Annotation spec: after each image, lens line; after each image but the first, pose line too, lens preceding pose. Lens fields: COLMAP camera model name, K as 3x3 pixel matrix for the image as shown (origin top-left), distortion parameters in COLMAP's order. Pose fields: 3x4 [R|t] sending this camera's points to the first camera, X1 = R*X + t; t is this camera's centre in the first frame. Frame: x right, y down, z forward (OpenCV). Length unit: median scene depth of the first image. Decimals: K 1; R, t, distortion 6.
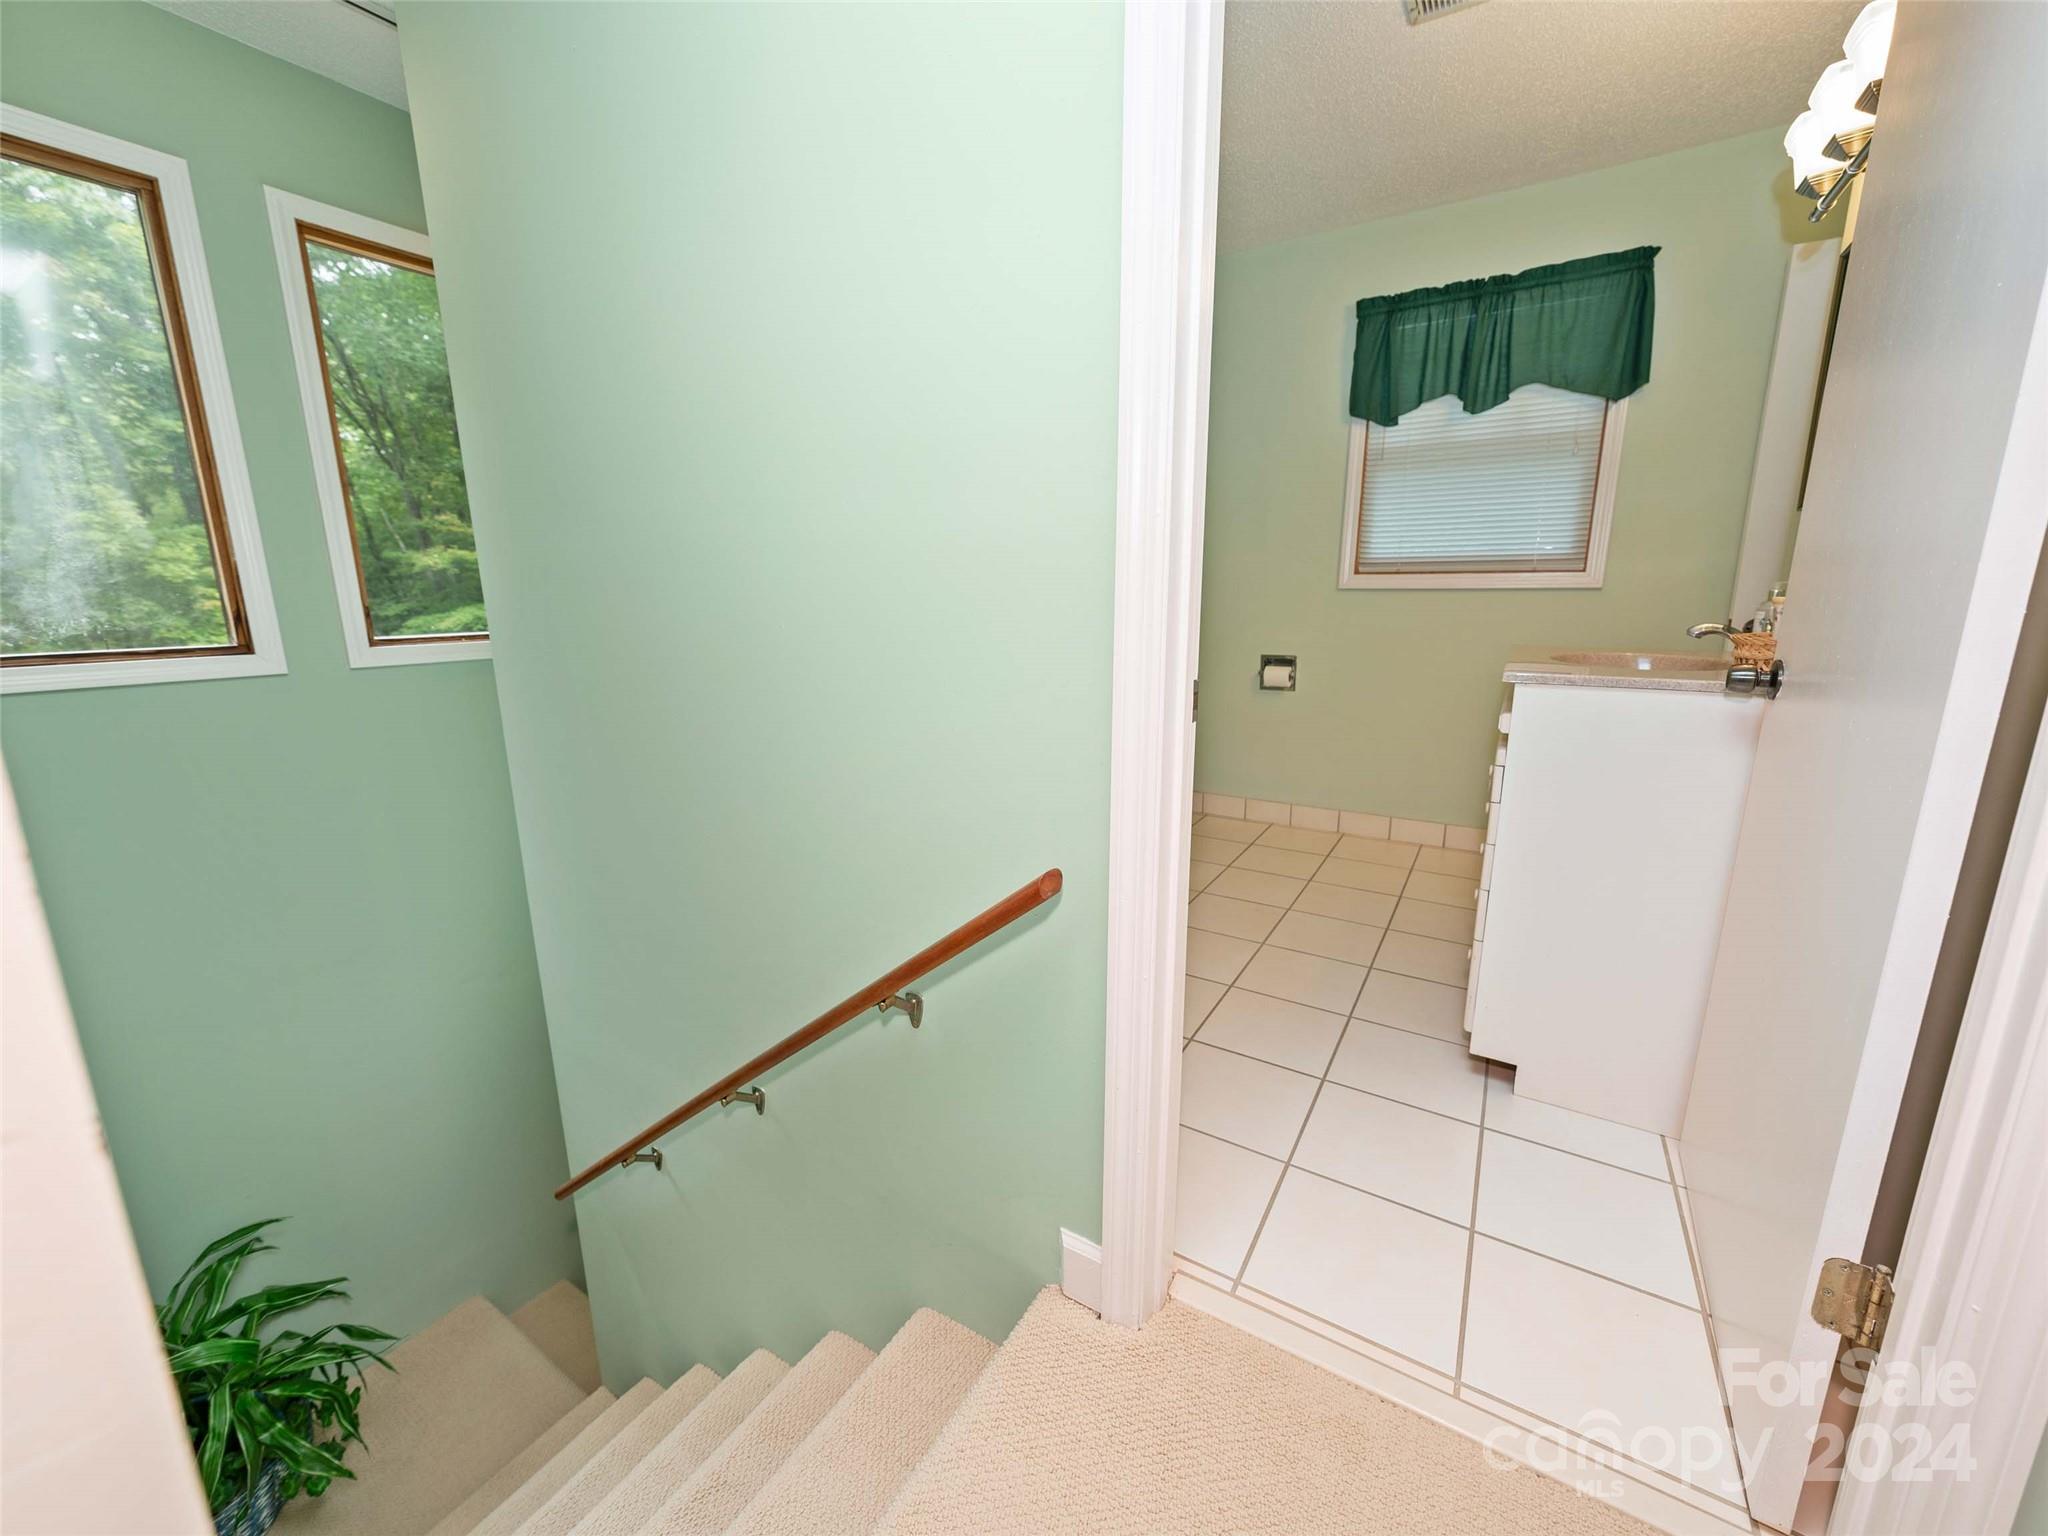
lens RADIAL K [[807.0, 0, 1021.1], [0, 807.0, 770.9], [0, 0, 1]] dist [-0.004823, 0.000126]
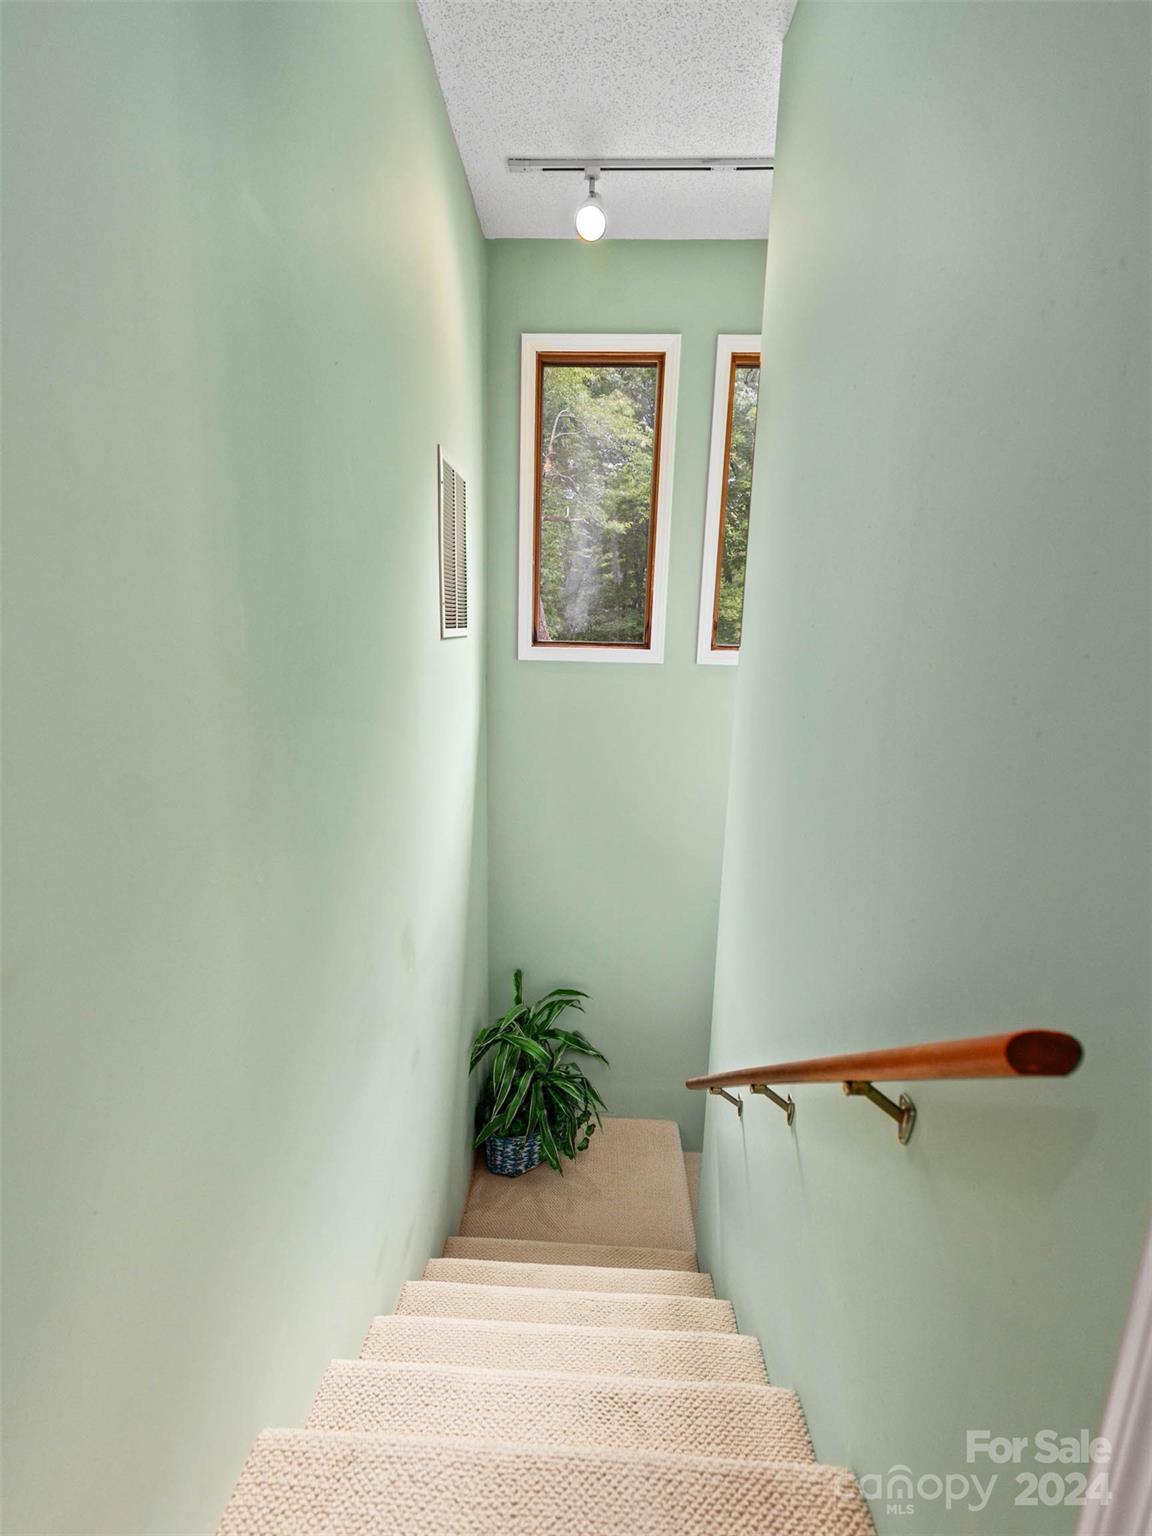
lens RADIAL K [[684.1, 0, 574.9], [0, 684.1, 760.7], [0, 0, 1]] dist [0.011879, 0.000093]
pose [[0.490738, 0.199497, -0.848161, 0.508185], [-0.215007, 0.971059, 0.104003, -0.146079], [0.844363, 0.131322, 0.519428, 0.718335]]
